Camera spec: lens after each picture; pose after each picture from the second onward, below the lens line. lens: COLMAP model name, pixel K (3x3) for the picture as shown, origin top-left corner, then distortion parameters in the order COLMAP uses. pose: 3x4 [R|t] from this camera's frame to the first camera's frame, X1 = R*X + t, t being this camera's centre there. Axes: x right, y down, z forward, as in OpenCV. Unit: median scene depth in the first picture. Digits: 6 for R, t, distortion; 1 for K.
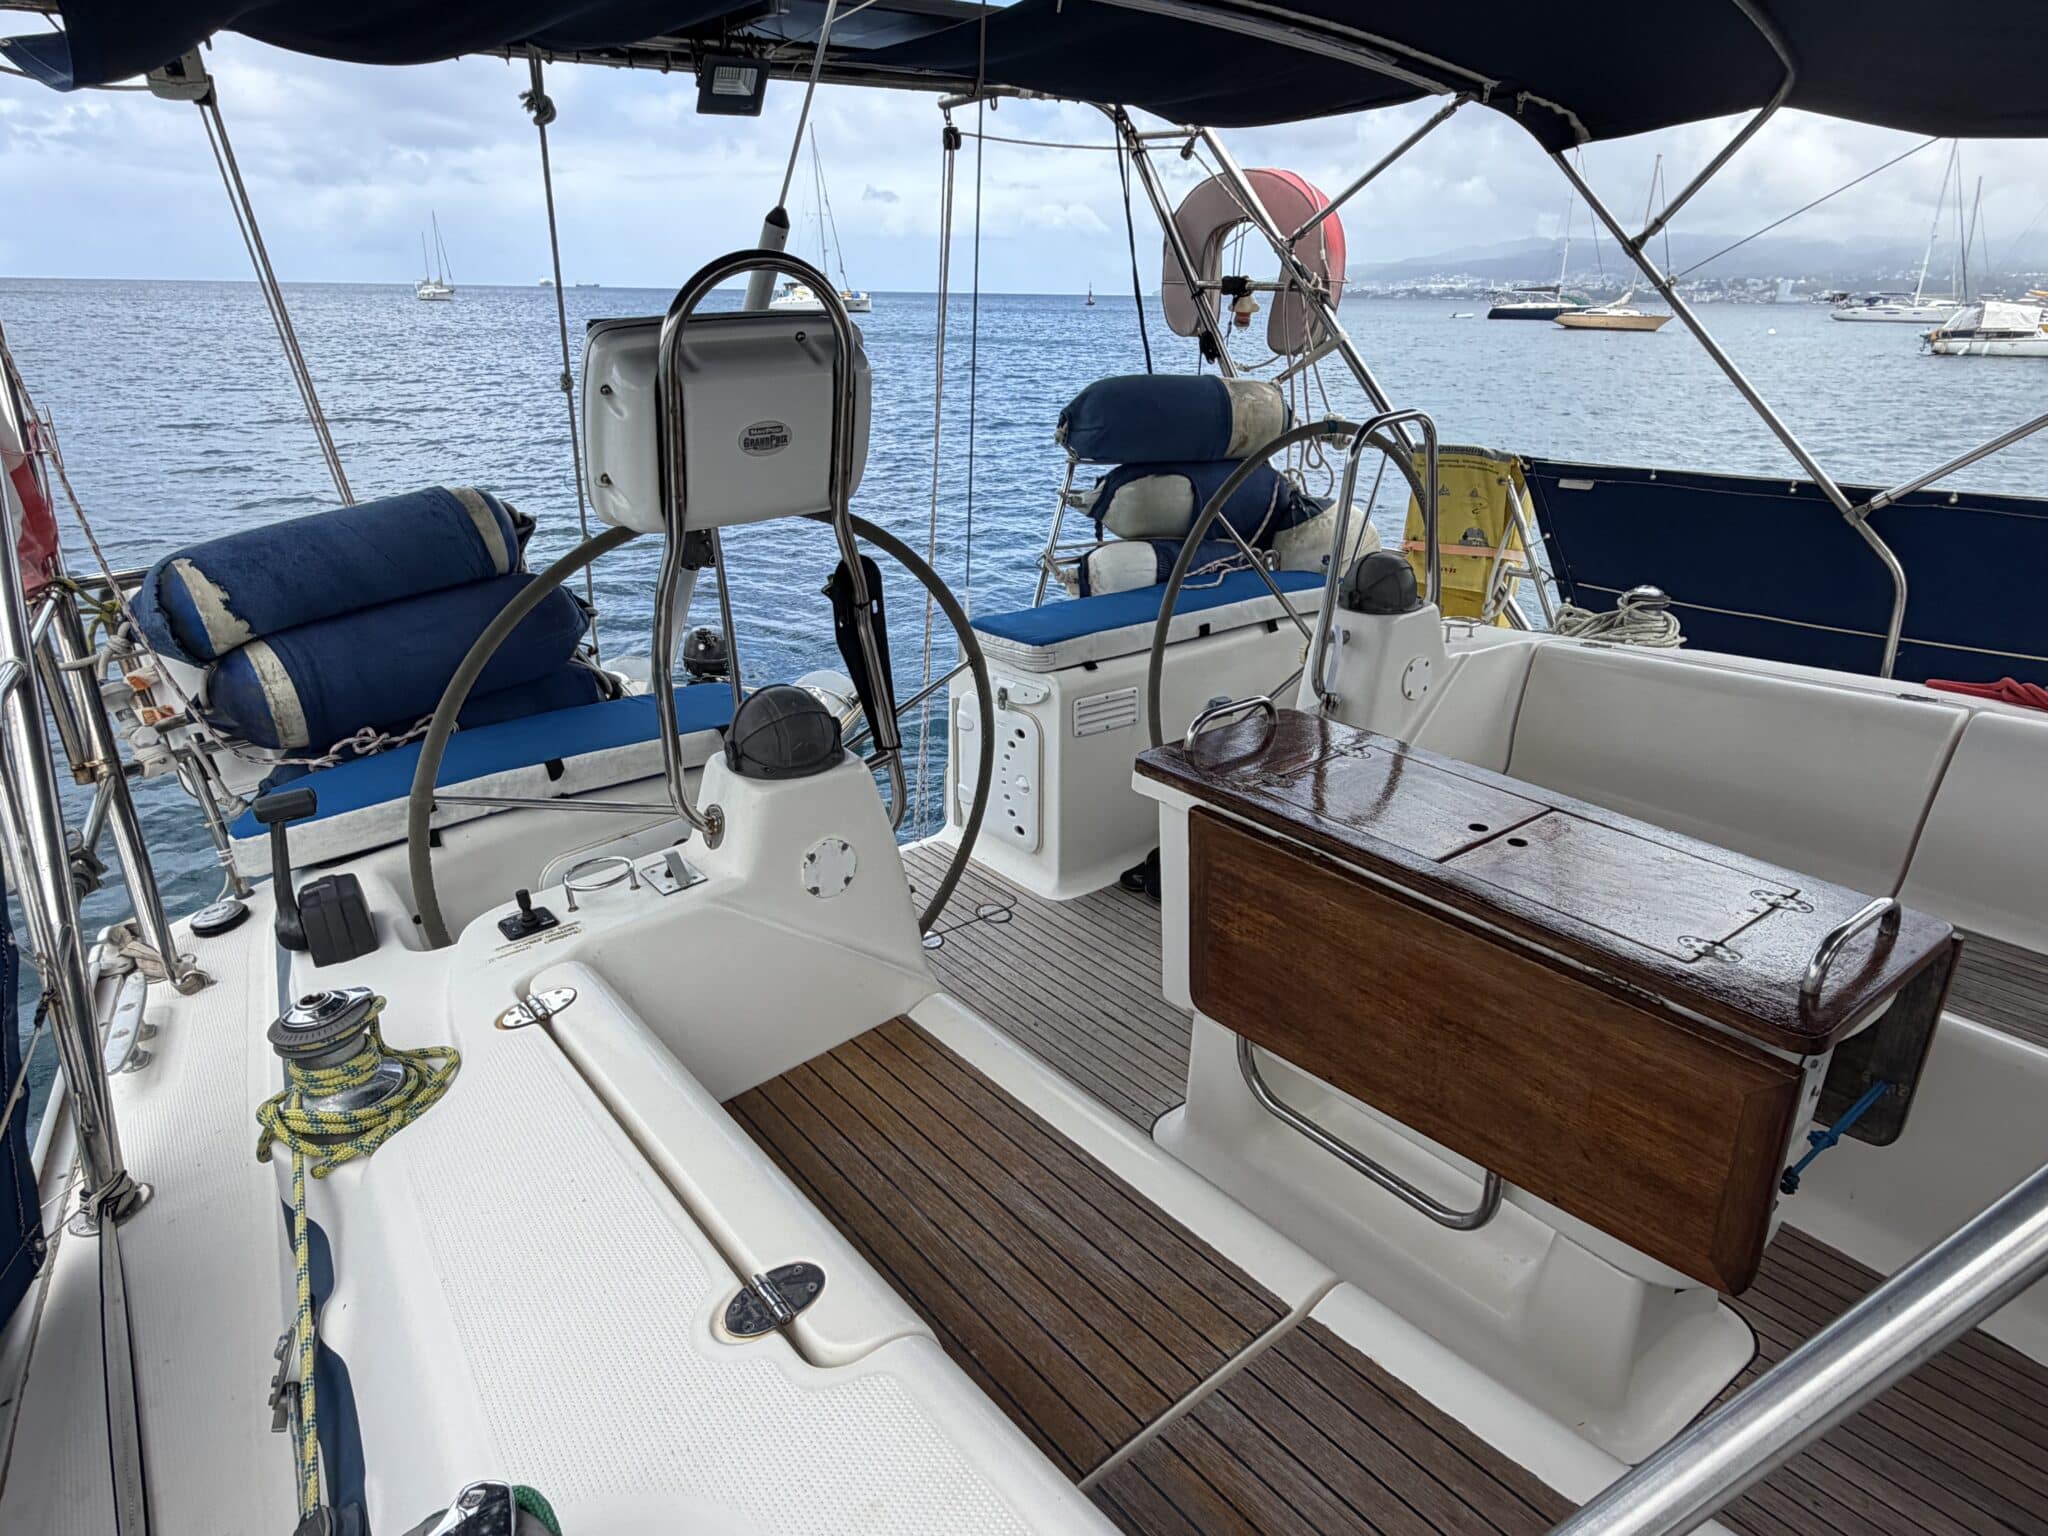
lens RADIAL K [[1240.1, 0, 1024.0], [0, 1240.1, 768.0], [0, 0, 1]] dist [0.007106, 0.000828]
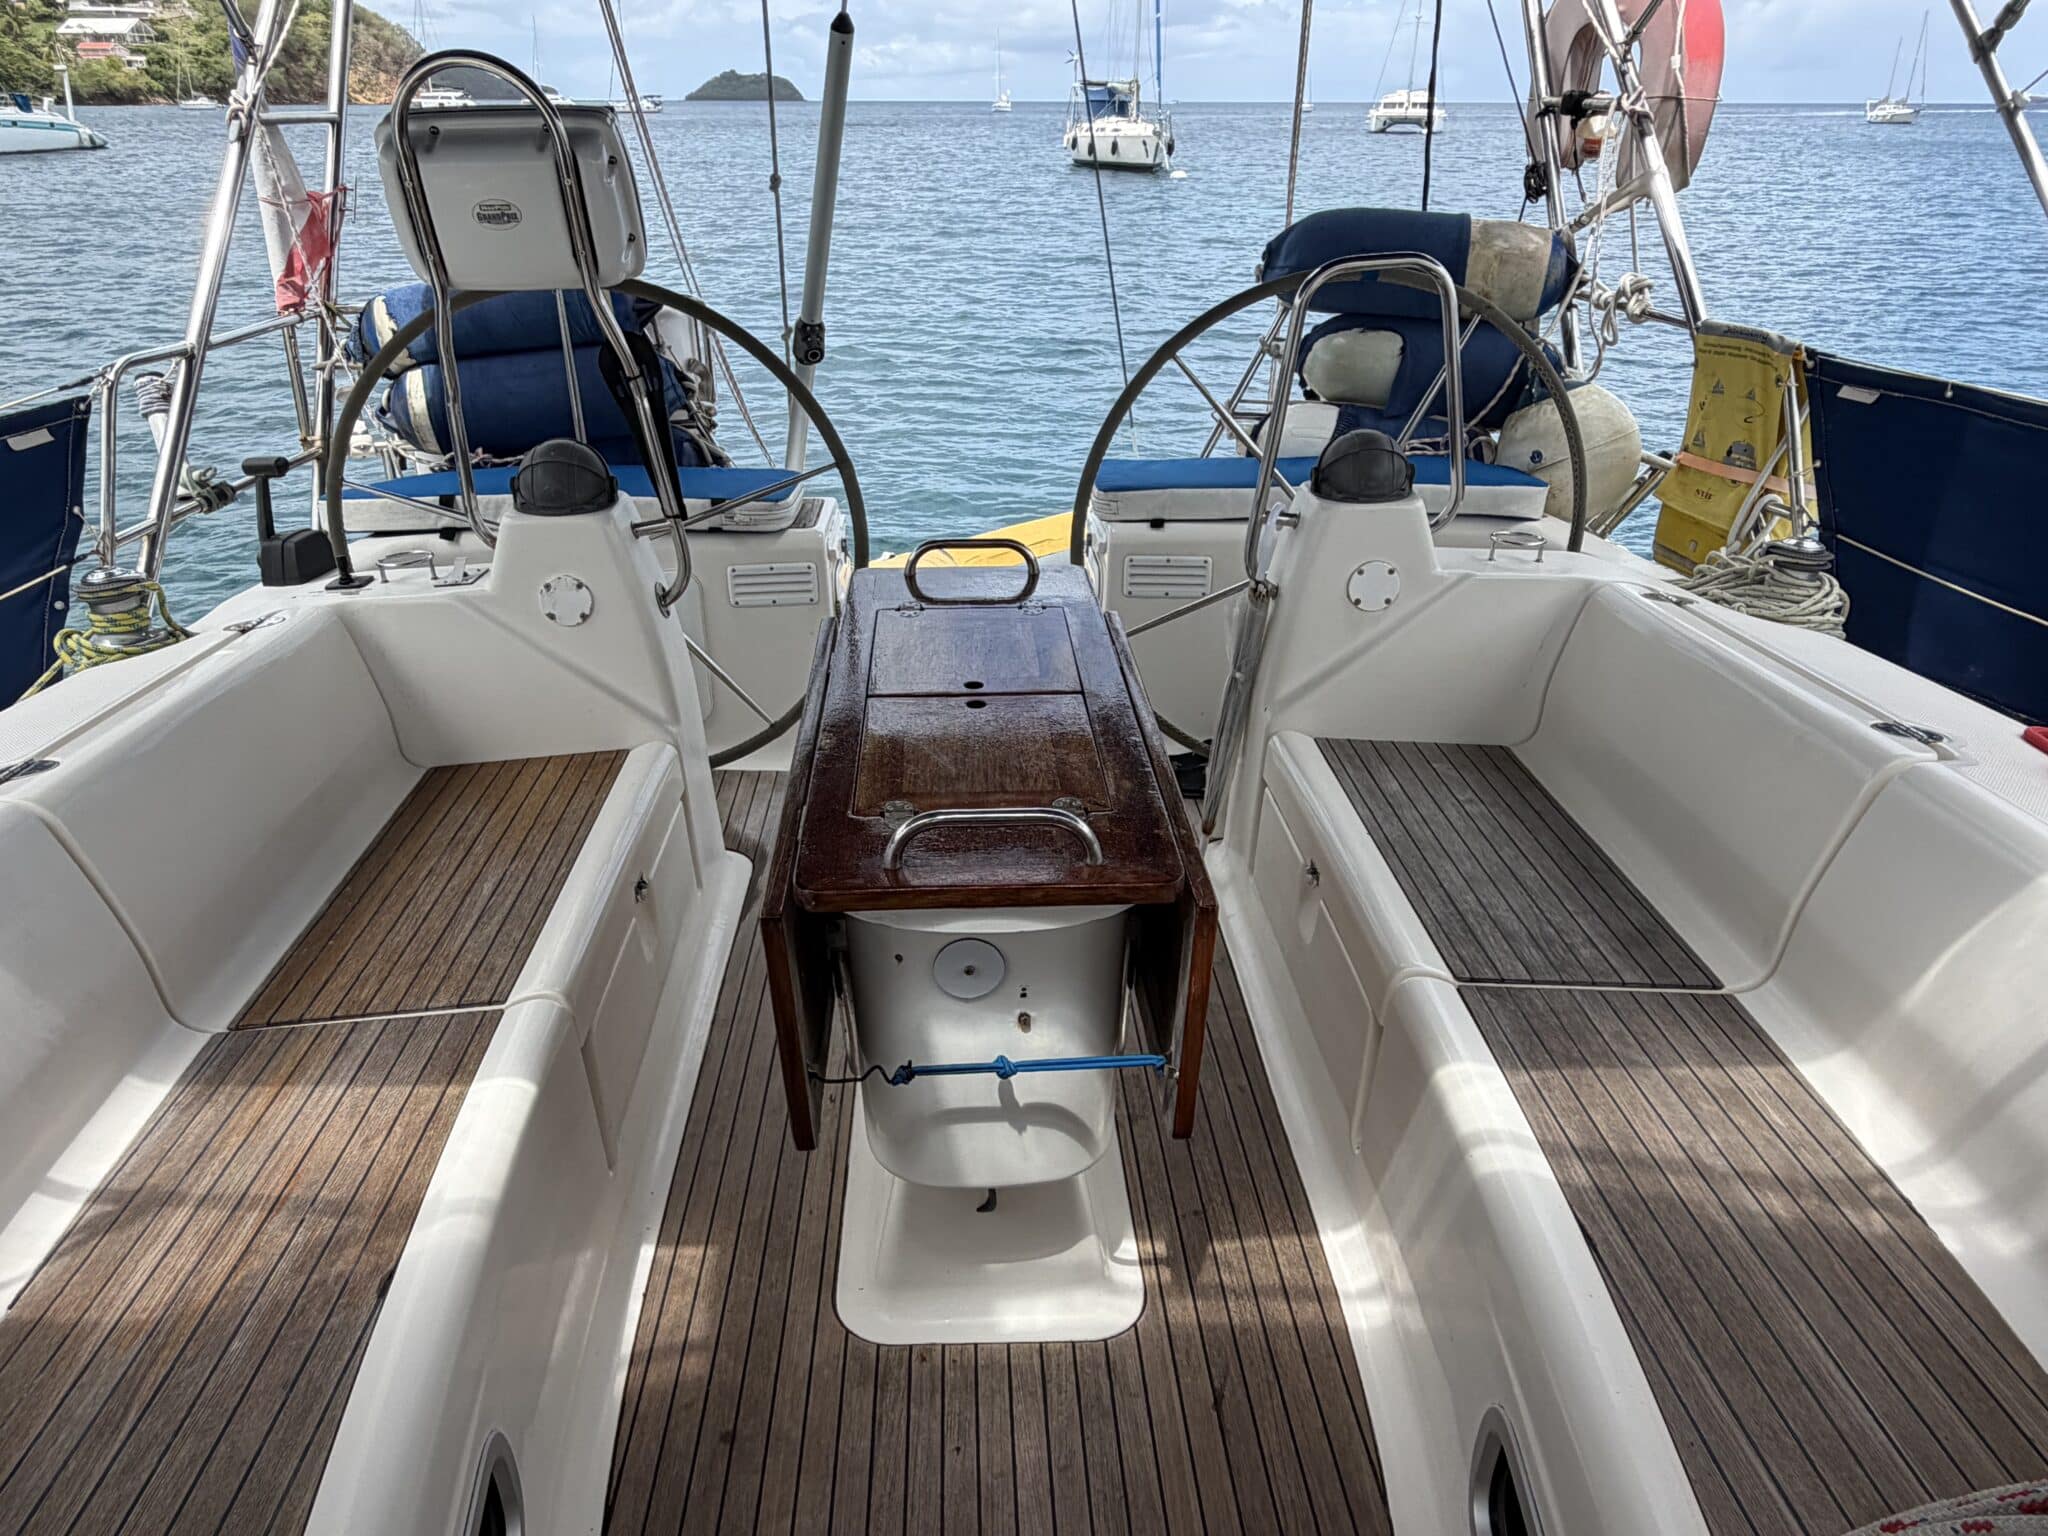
lens RADIAL K [[1389.2, 0, 1024.0], [0, 1389.2, 768.0], [0, 0, 1]] dist [-0.004794, 0.001175]
pose [[0.813597, 0.259648, -0.520234, 0.513501], [-0.222708, 0.965677, 0.133675, -0.021316], [0.537086, 0.007103, 0.843497, 0.074979]]
